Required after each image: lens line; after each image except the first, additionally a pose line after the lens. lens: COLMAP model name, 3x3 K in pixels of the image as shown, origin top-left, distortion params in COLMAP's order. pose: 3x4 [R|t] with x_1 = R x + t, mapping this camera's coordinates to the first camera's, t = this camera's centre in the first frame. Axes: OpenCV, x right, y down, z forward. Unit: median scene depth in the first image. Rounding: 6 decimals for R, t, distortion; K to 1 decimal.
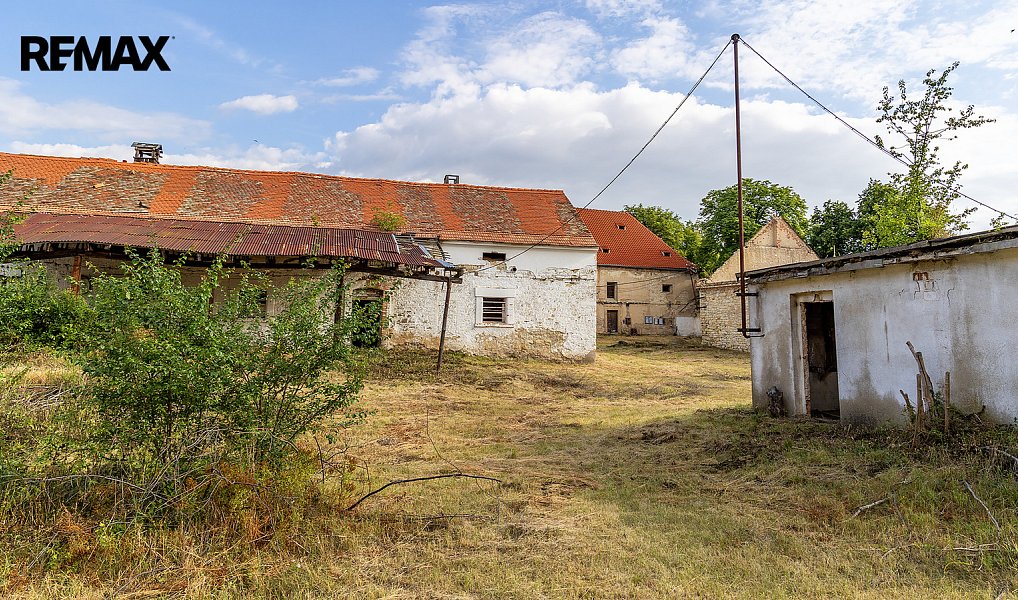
lens RADIAL K [[709.7, 0, 514.1], [0, 709.7, 219.6], [0, 0, 1]] dist [-0.005731, 0.009417]
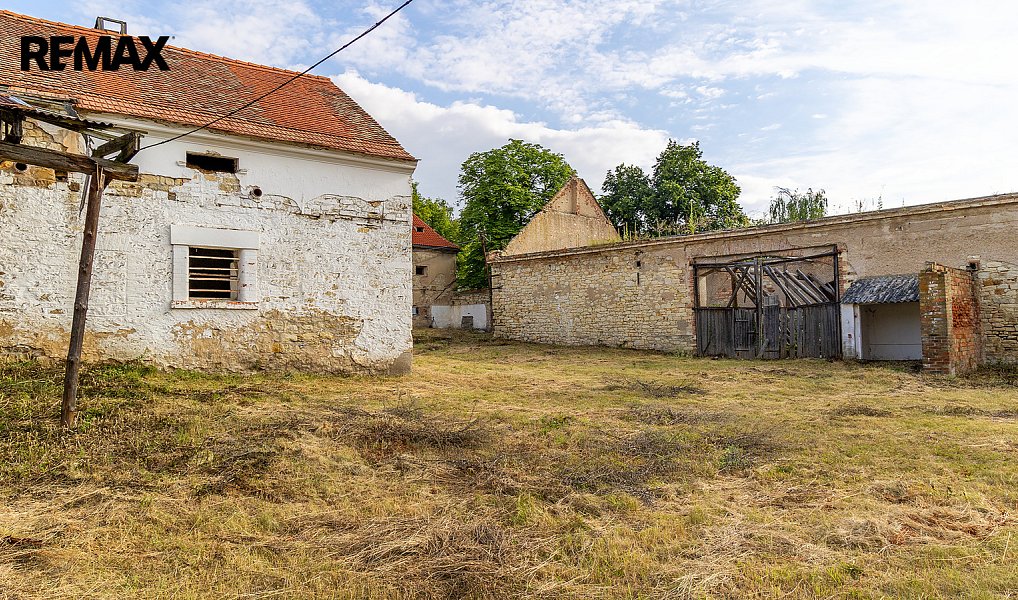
lens RADIAL K [[681.4, 0, 521.2], [0, 681.4, 280.3], [0, 0, 1]] dist [-0.059220, 0.024866]
pose [[0.910900, -0.000789, 0.412627, -0.011759], [-0.035472, 0.996146, 0.080212, 0.039018], [-0.411100, -0.087702, 0.907362, 0.223207]]
